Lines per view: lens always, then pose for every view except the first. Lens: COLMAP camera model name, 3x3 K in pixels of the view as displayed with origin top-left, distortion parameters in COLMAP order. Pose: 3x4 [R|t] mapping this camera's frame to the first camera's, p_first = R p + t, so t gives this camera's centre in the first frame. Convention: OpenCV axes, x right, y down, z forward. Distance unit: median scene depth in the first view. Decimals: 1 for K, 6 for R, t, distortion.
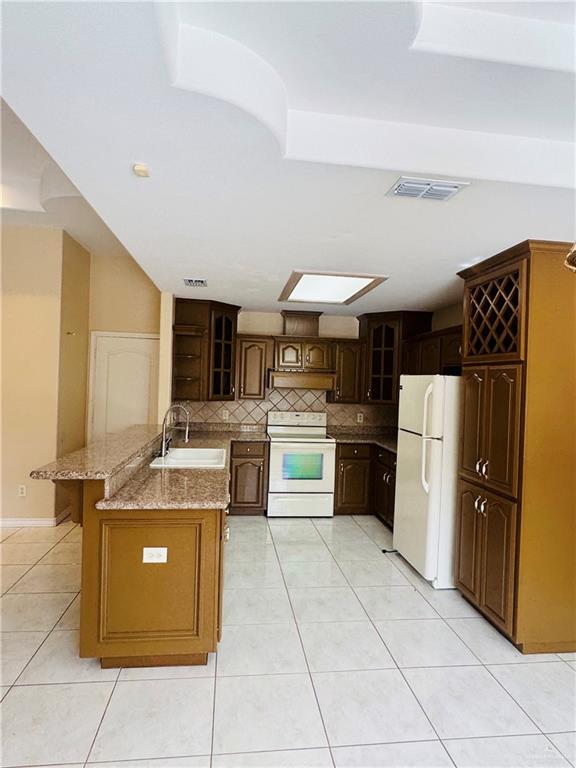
lens RADIAL K [[460.2, 0, 287.9], [0, 460.2, 384.1], [0, 0, 1]] dist [-0.001794, 0.000836]
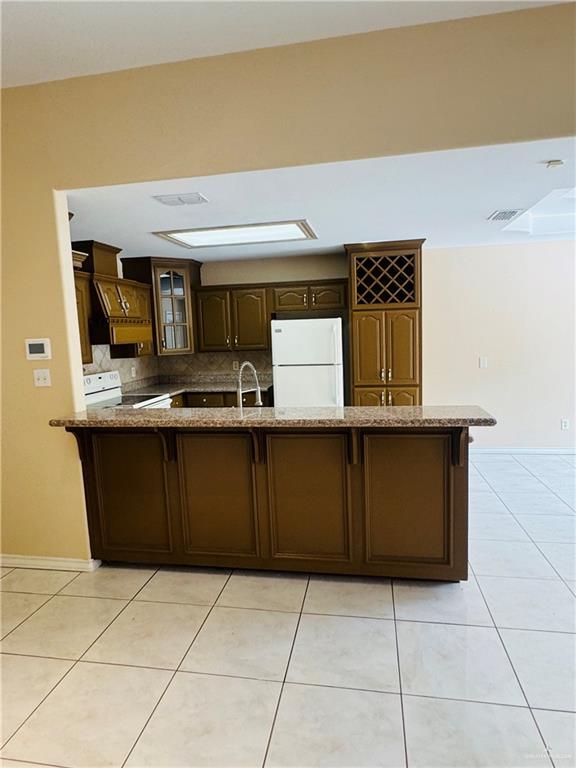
lens RADIAL K [[460.2, 0, 287.9], [0, 460.2, 384.8], [0, 0, 1]] dist [-0.001794, 0.000836]
pose [[0.291777, -0.158956, 0.943186, -1.118152], [0.053452, 0.987263, 0.149849, -0.039740], [-0.954992, 0.006693, 0.296557, 0.786032]]
